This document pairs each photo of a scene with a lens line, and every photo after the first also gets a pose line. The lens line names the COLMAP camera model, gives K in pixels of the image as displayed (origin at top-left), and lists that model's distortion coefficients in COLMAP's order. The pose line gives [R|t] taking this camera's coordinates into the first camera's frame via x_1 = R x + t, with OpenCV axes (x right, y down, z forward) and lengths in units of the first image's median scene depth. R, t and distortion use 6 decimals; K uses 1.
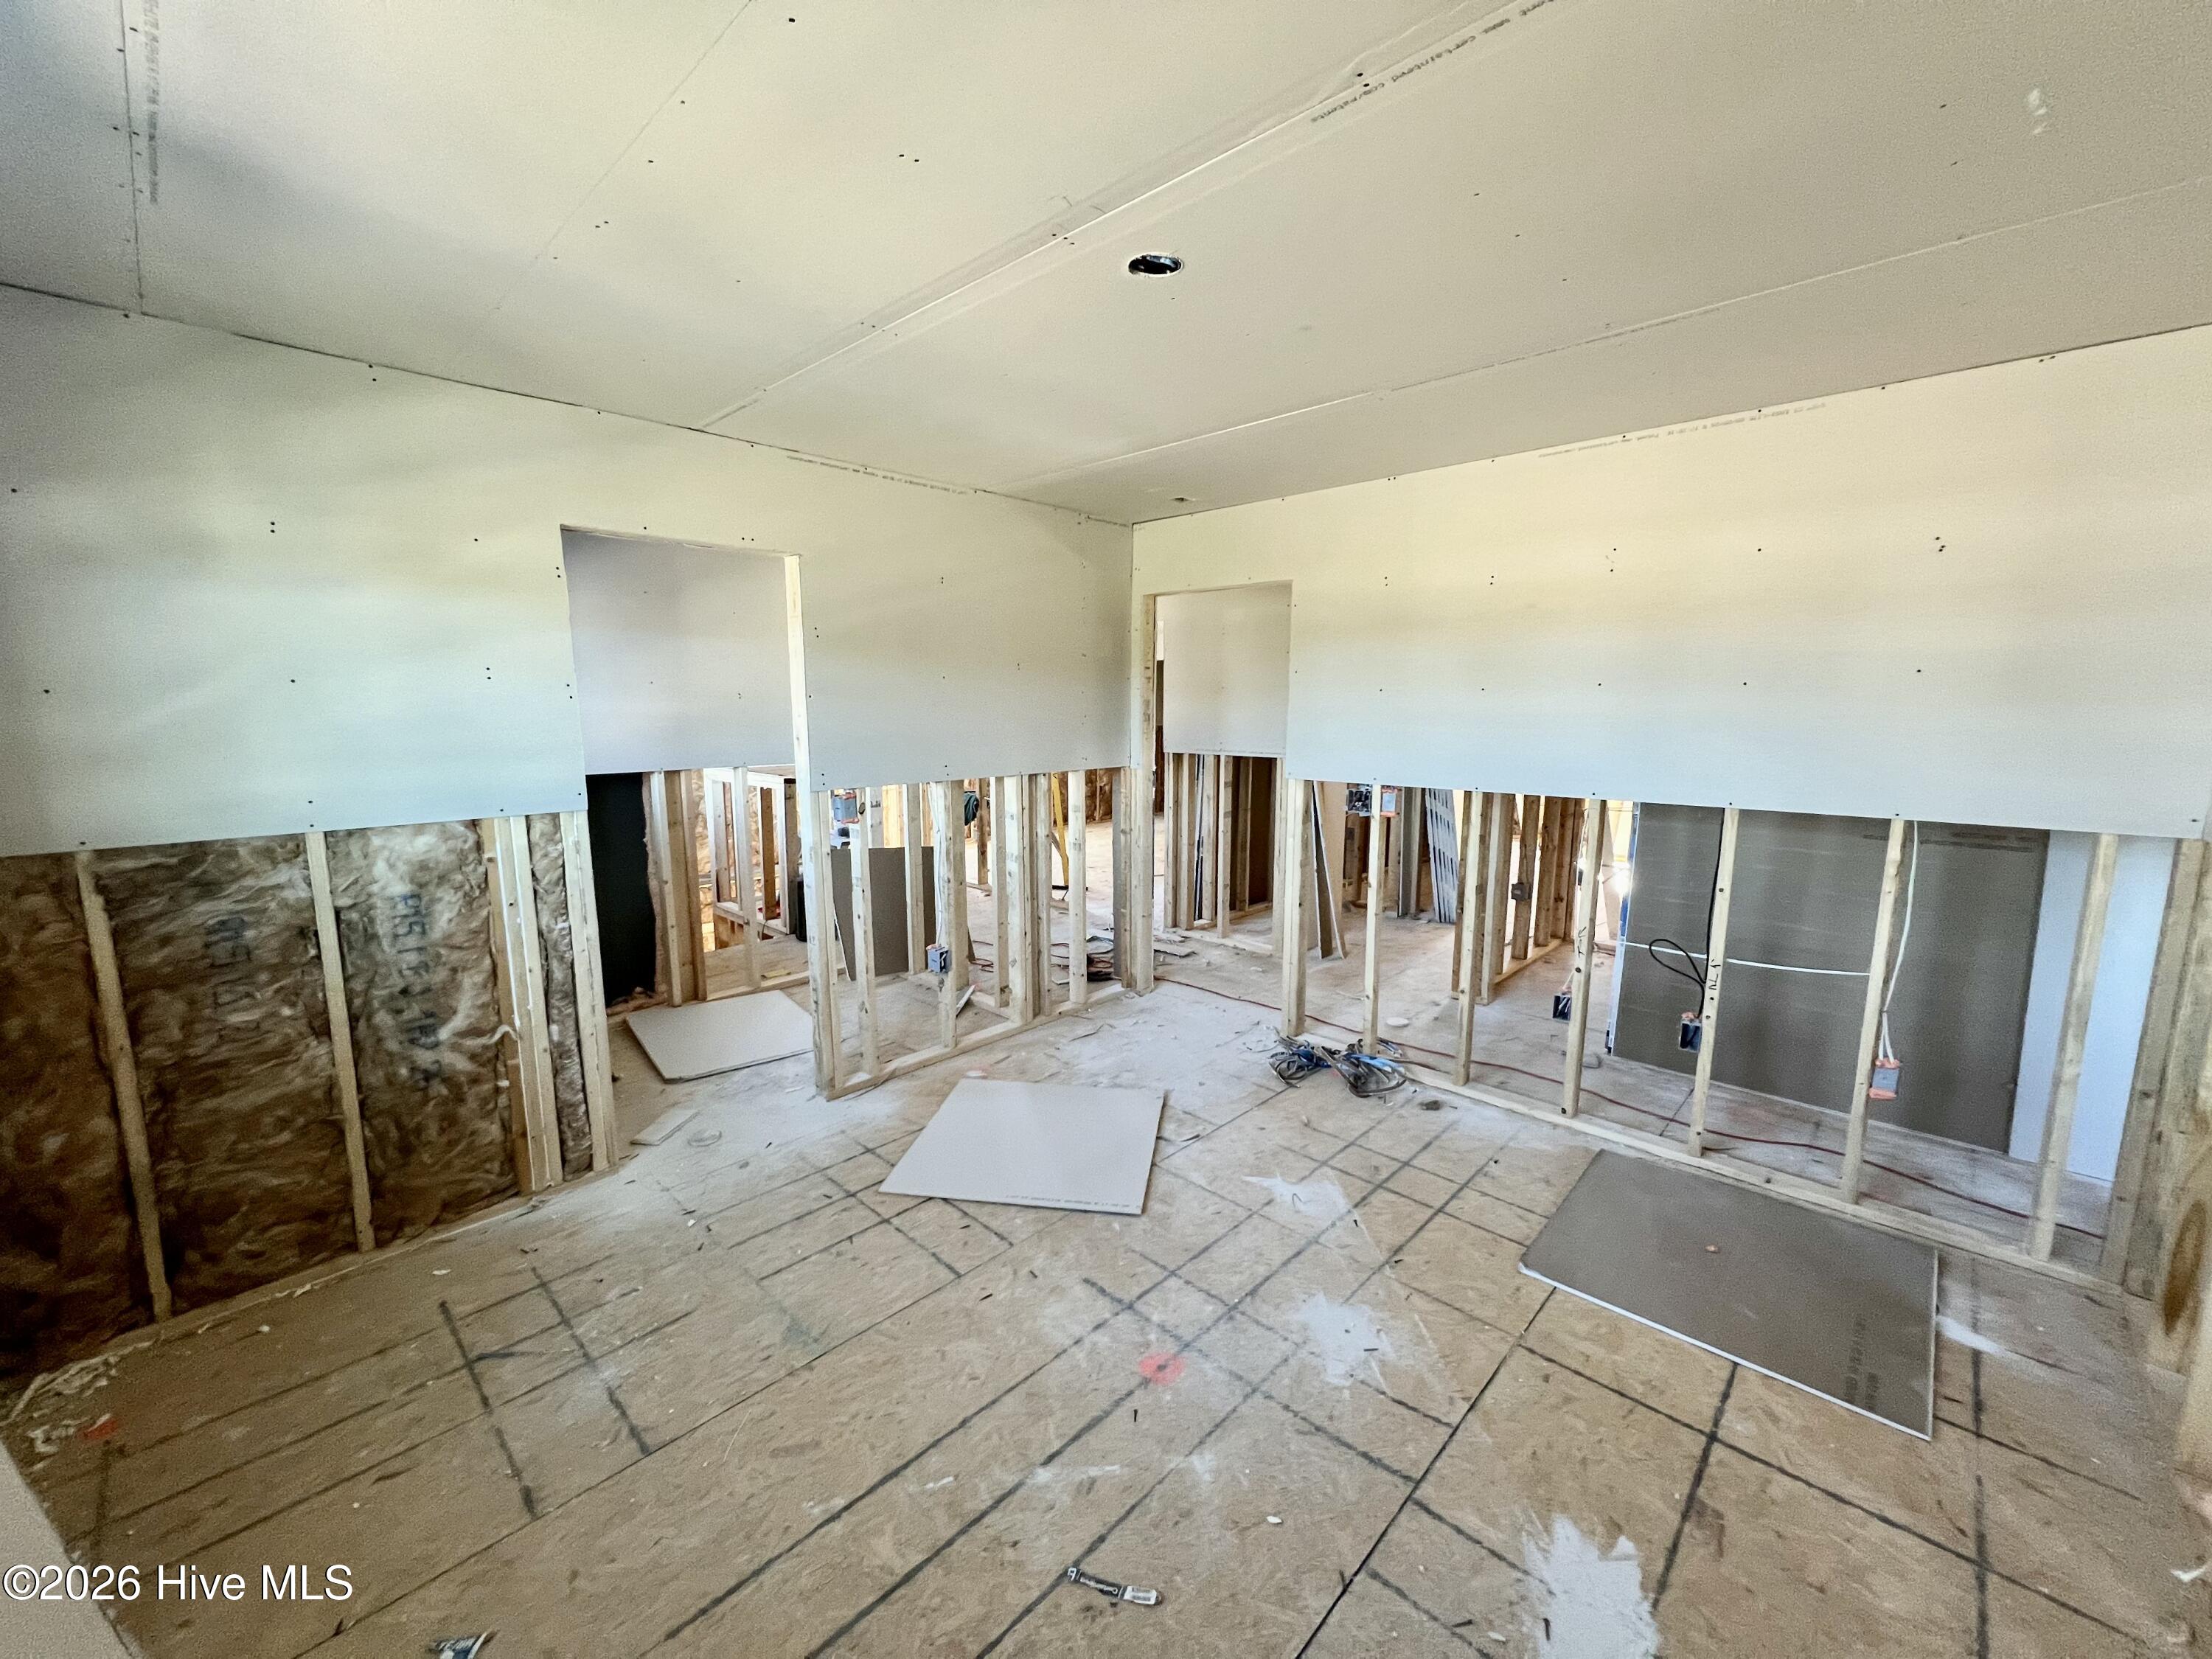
lens RADIAL K [[879.4, 0, 1103.9], [0, 879.4, 832.4], [0, 0, 1]] dist [-0.000623, -0.000150]
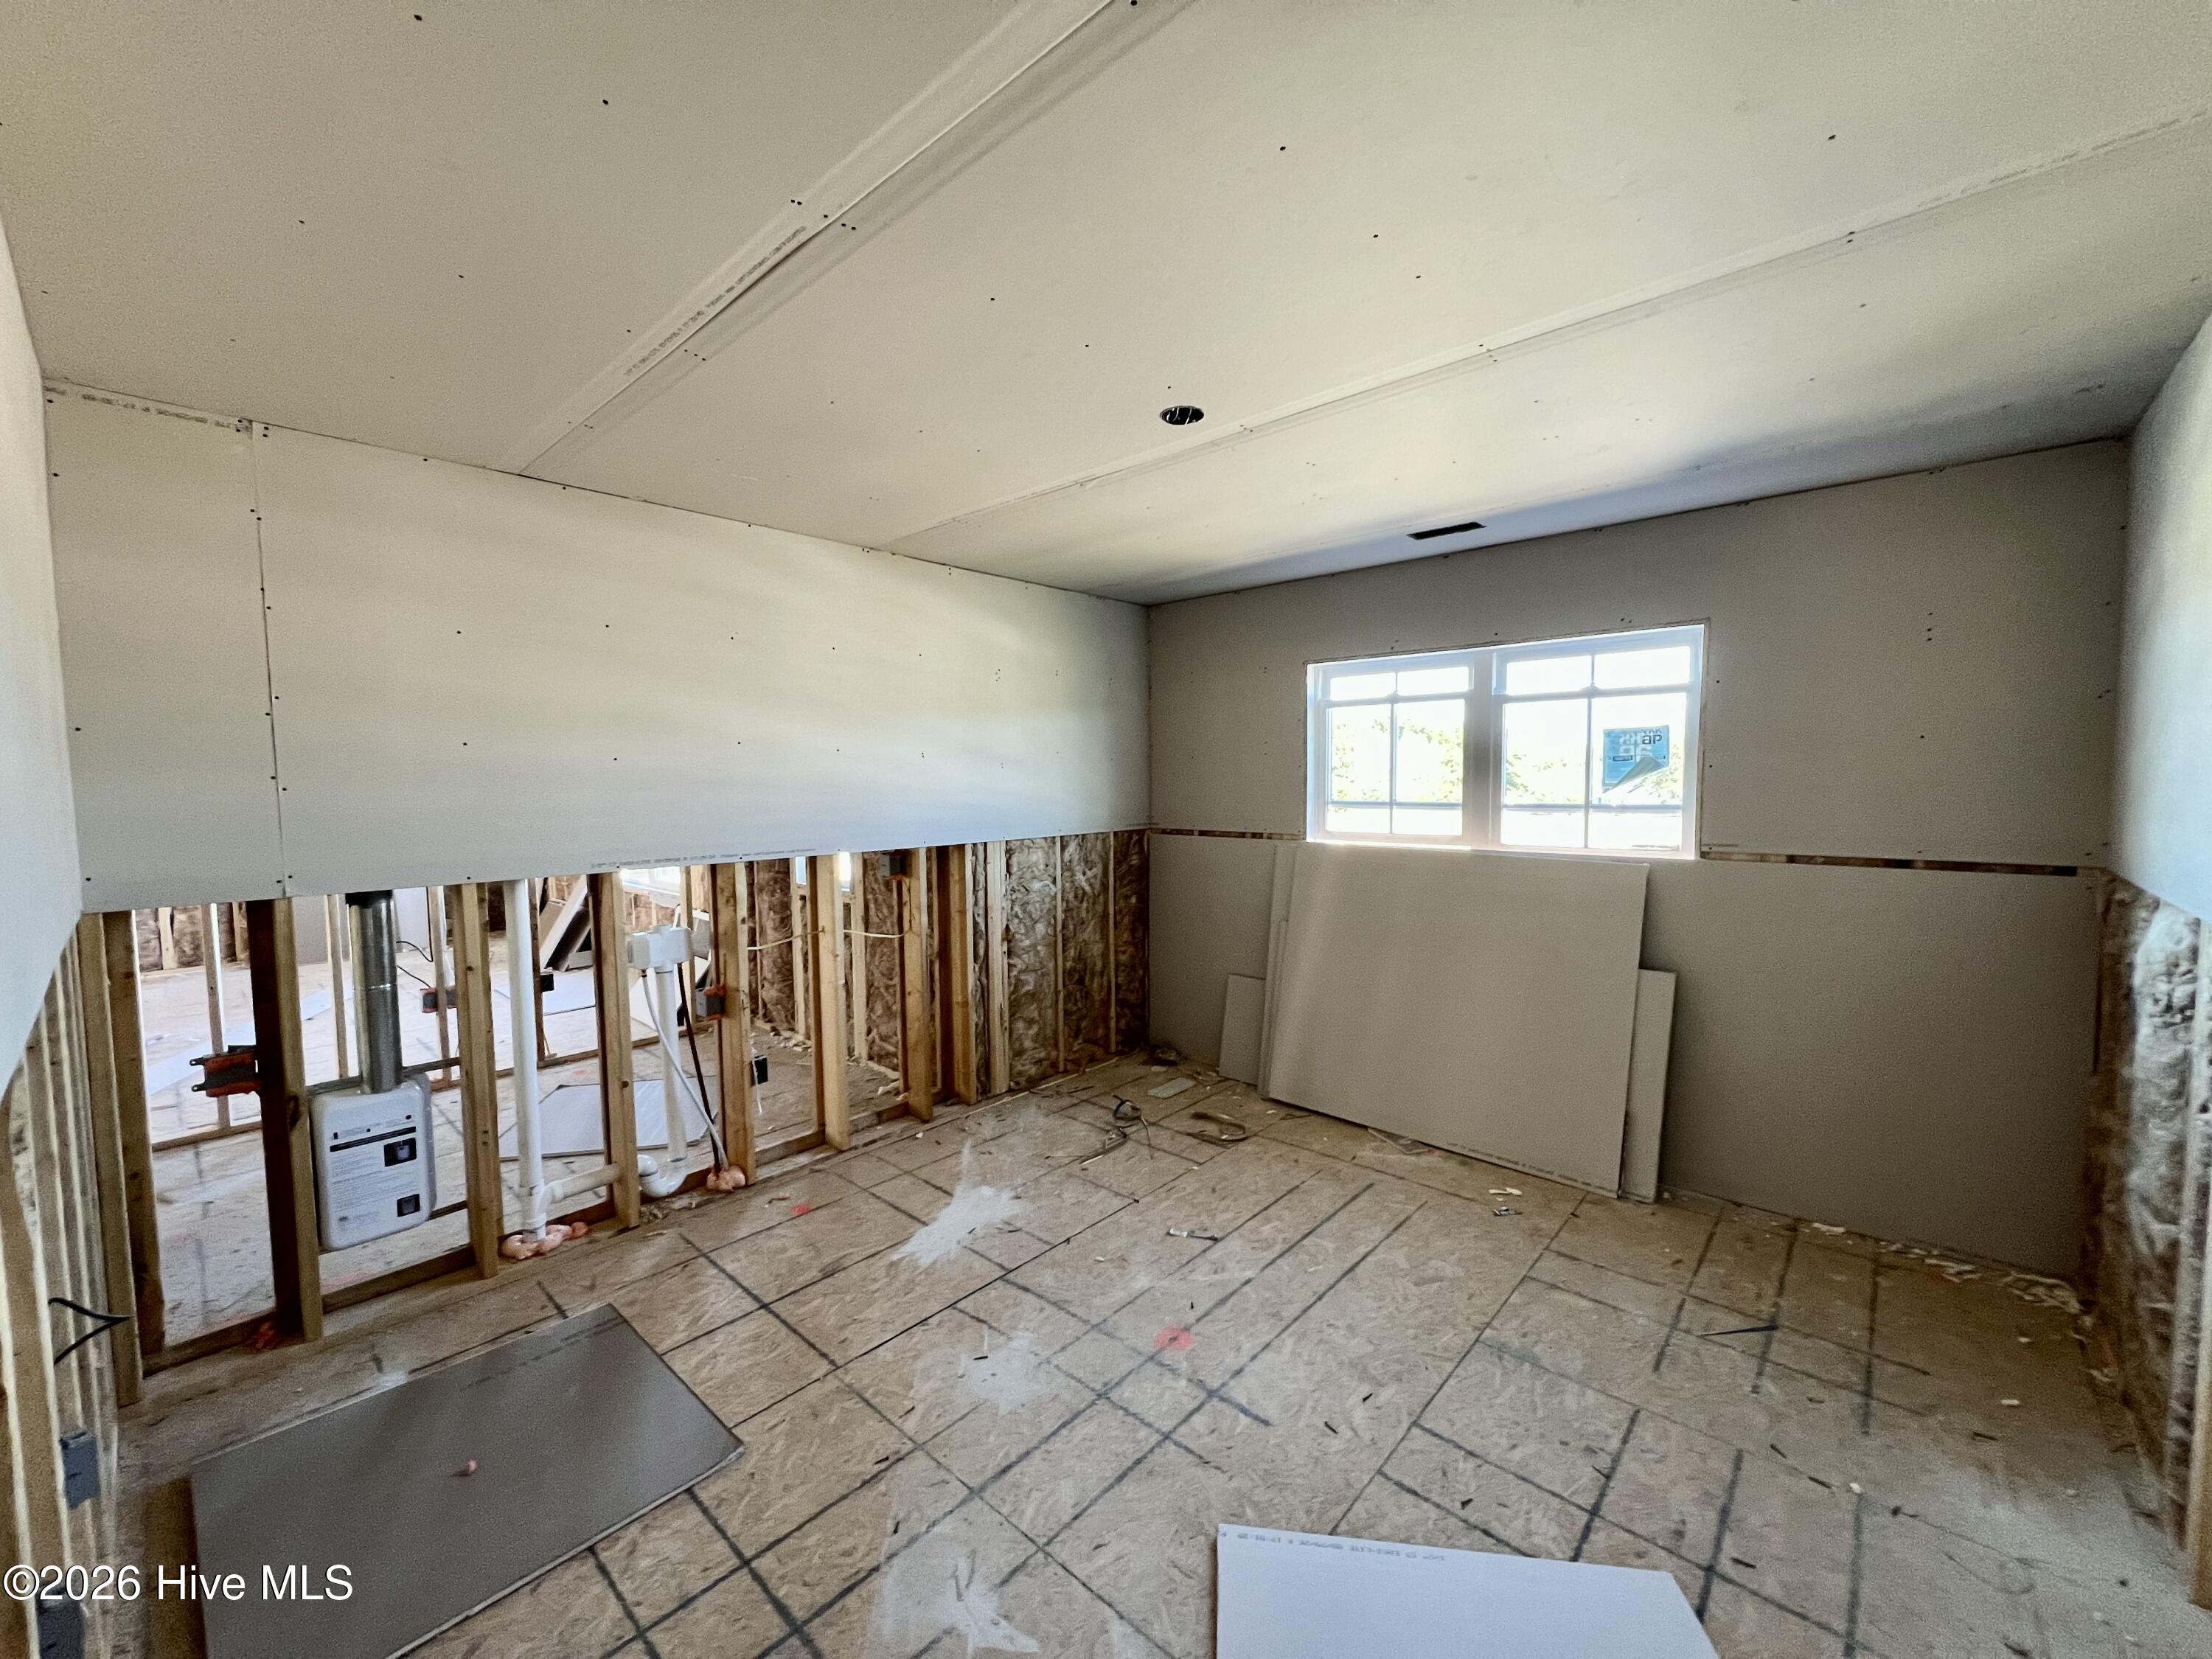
lens RADIAL K [[879.4, 0, 1103.9], [0, 879.4, 832.4], [0, 0, 1]] dist [-0.000623, -0.000150]
pose [[-0.999599, 0.014035, -0.024585, 0.161055], [0.008603, 0.977984, 0.208504, -0.251867], [0.026970, 0.208209, -0.977713, 1.815928]]
